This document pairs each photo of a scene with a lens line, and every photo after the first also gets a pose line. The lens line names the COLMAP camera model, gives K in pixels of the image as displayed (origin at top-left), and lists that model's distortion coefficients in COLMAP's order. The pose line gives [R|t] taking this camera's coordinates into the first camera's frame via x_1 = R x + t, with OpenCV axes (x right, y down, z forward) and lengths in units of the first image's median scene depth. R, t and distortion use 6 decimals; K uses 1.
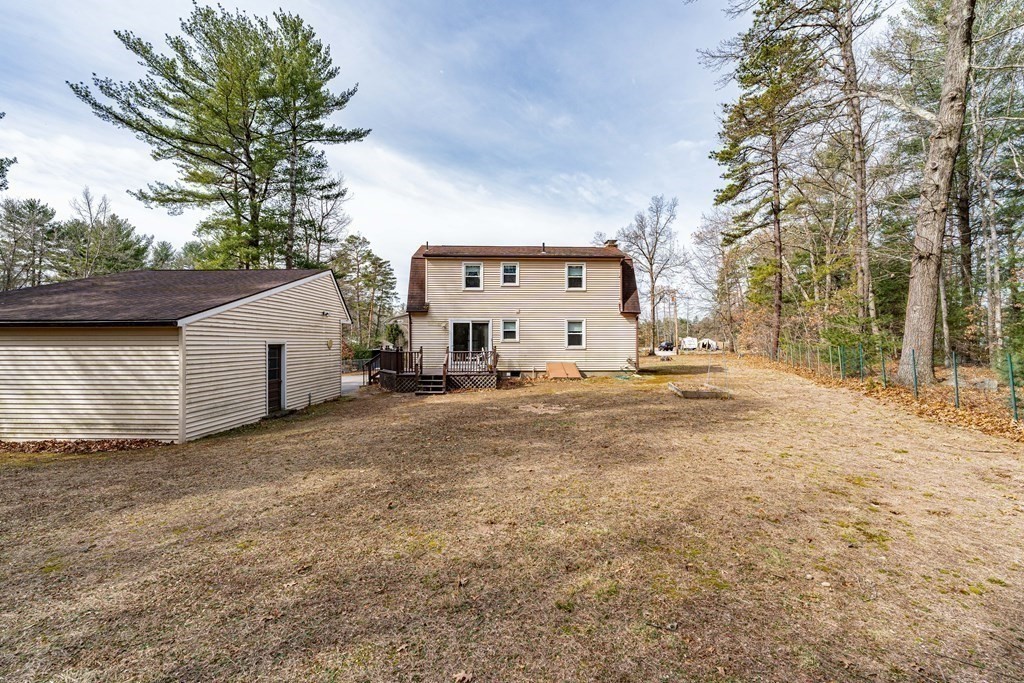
lens RADIAL K [[418.0, 0, 511.5], [0, 418.0, 331.2], [0, 0, 1]] dist [-0.001614, -0.000019]
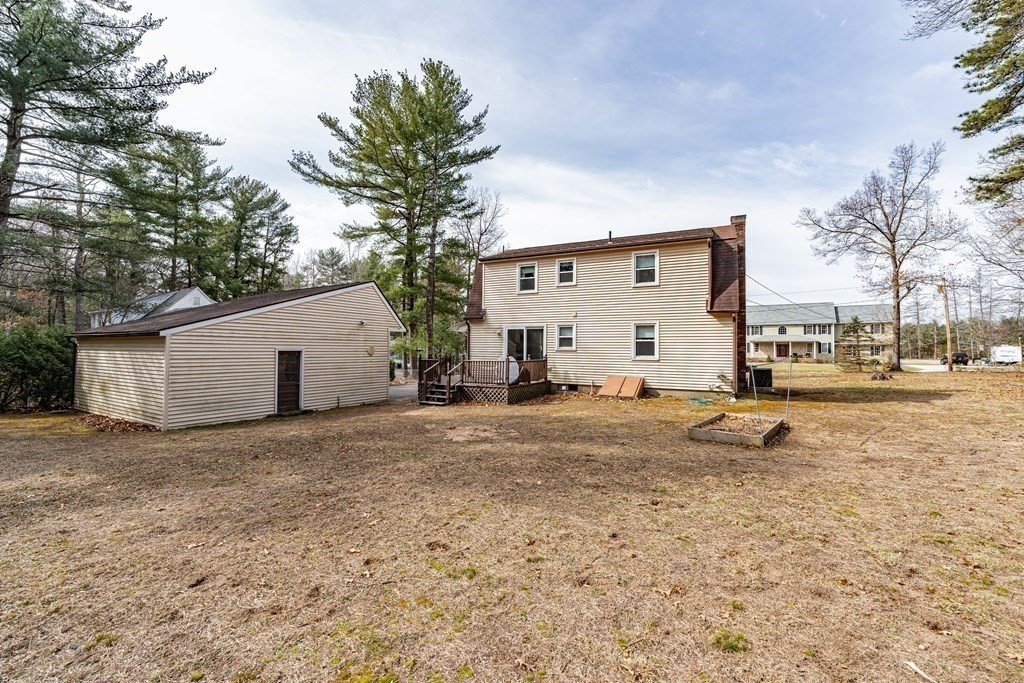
lens RADIAL K [[411.8, 0, 512.0], [0, 411.8, 336.3], [0, 0, 1]] dist [-0.010667, -0.000037]
pose [[0.879278, -0.007143, -0.476255, 0.301728], [0.004644, 0.999969, -0.006425, 0.001400], [0.476286, 0.003438, 0.879284, 0.195051]]
